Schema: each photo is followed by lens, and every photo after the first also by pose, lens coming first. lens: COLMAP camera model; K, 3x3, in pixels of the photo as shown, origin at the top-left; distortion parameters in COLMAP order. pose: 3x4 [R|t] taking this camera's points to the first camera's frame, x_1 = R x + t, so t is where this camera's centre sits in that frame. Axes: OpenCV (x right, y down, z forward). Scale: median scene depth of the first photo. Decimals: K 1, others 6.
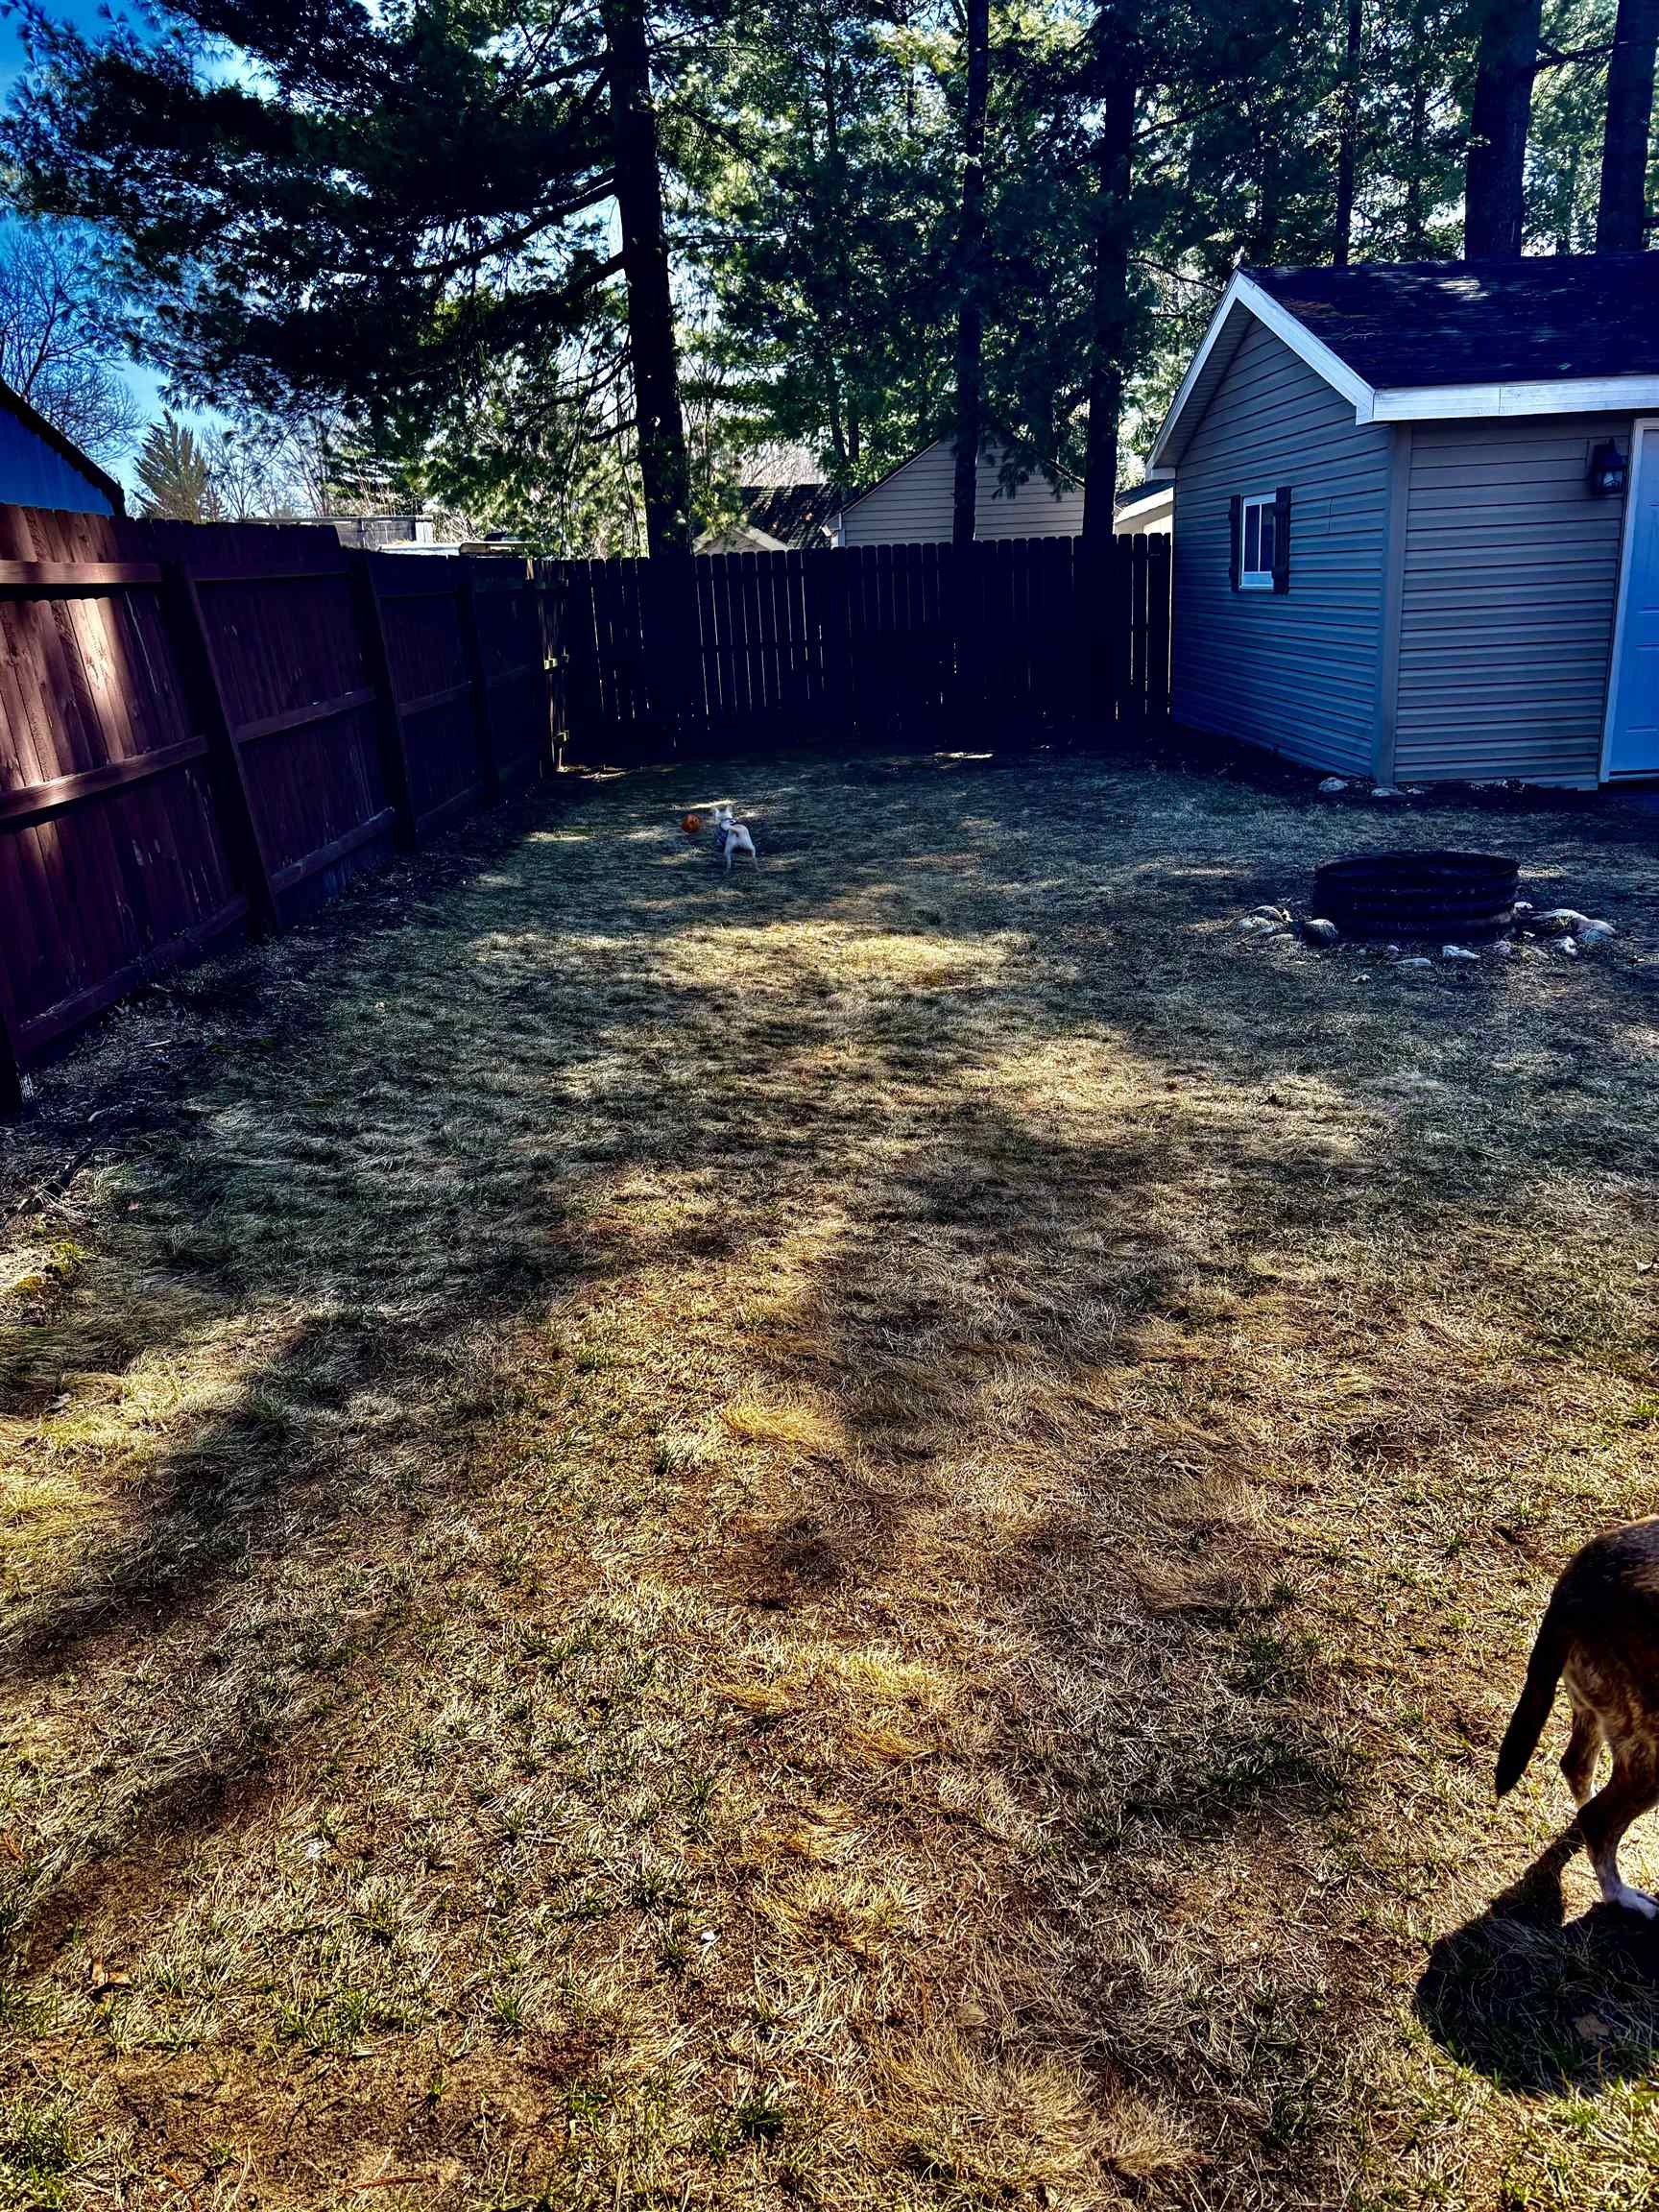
lens RADIAL K [[1625.0, 0, 833.2], [0, 1625.0, 1110.6], [0, 0, 1]] dist [-0.000123, -0.000727]
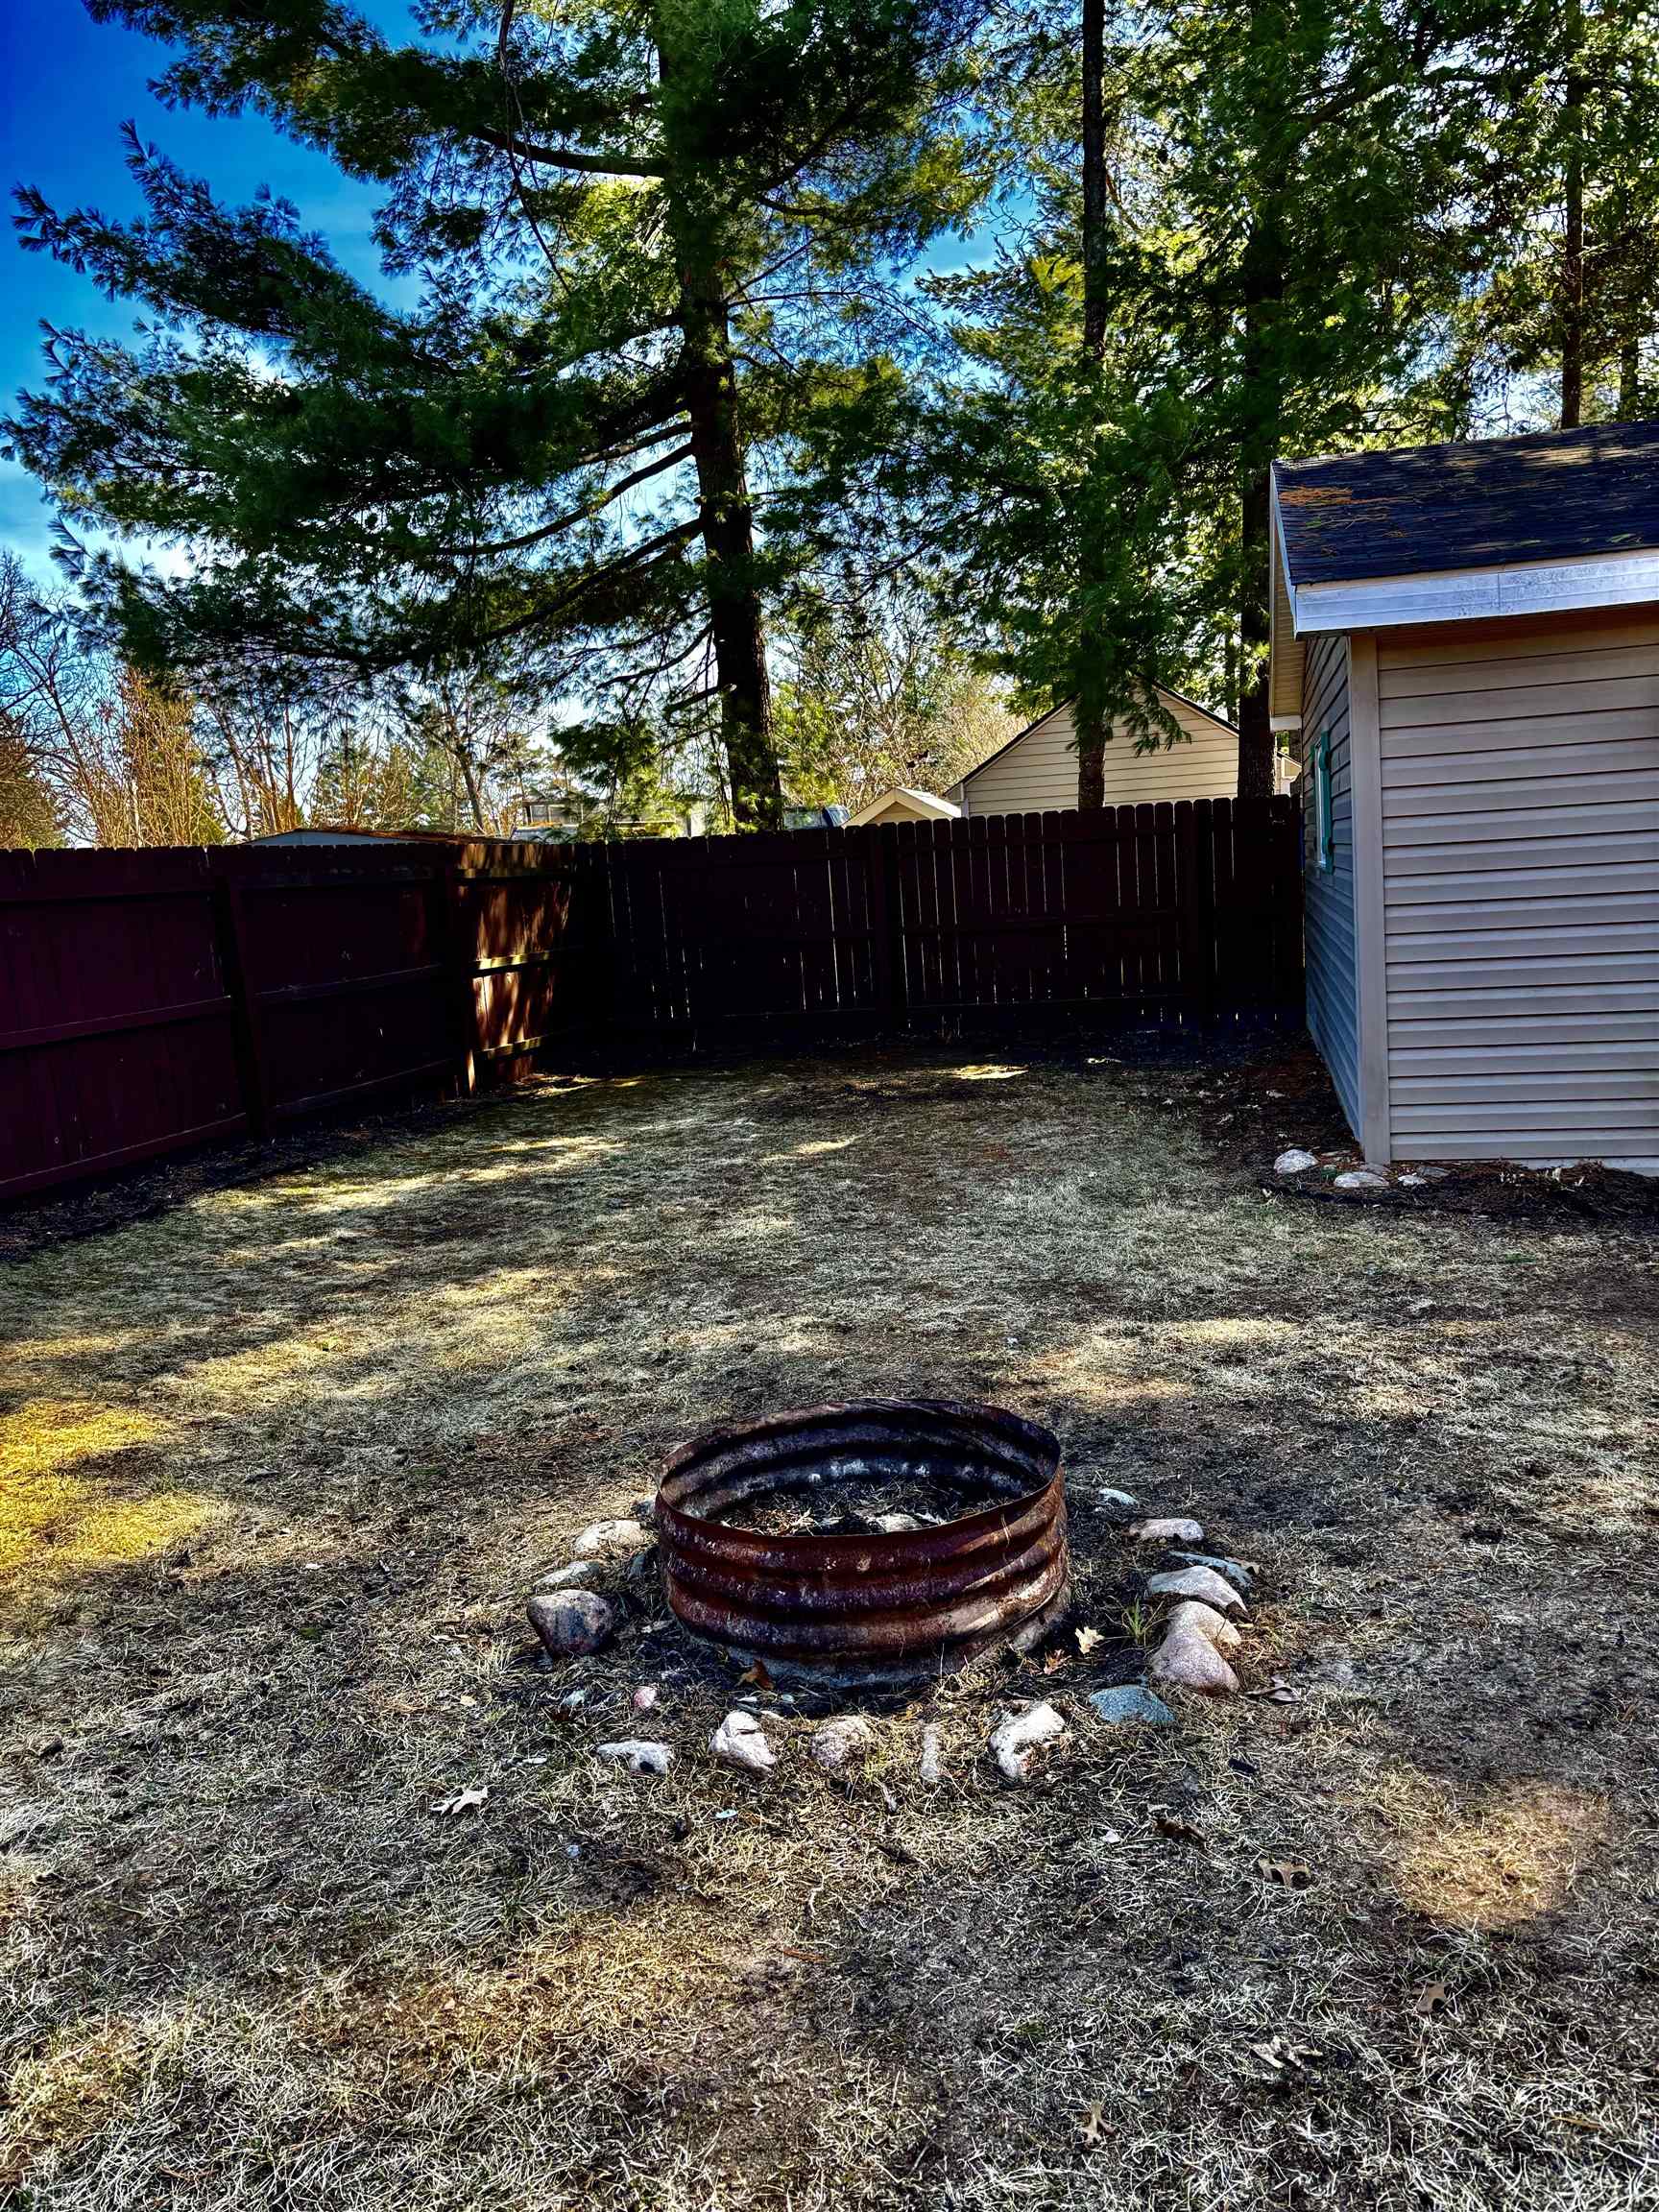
lens RADIAL K [[1625.0, 0, 827.1], [0, 1625.0, 1104.7], [0, 0, 1]] dist [-0.000123, -0.000727]
pose [[0.970997, 0.024091, -0.237875, 0.161812], [-0.060958, 0.986976, -0.148869, -0.064224], [0.231191, 0.159051, 0.959820, 0.182258]]
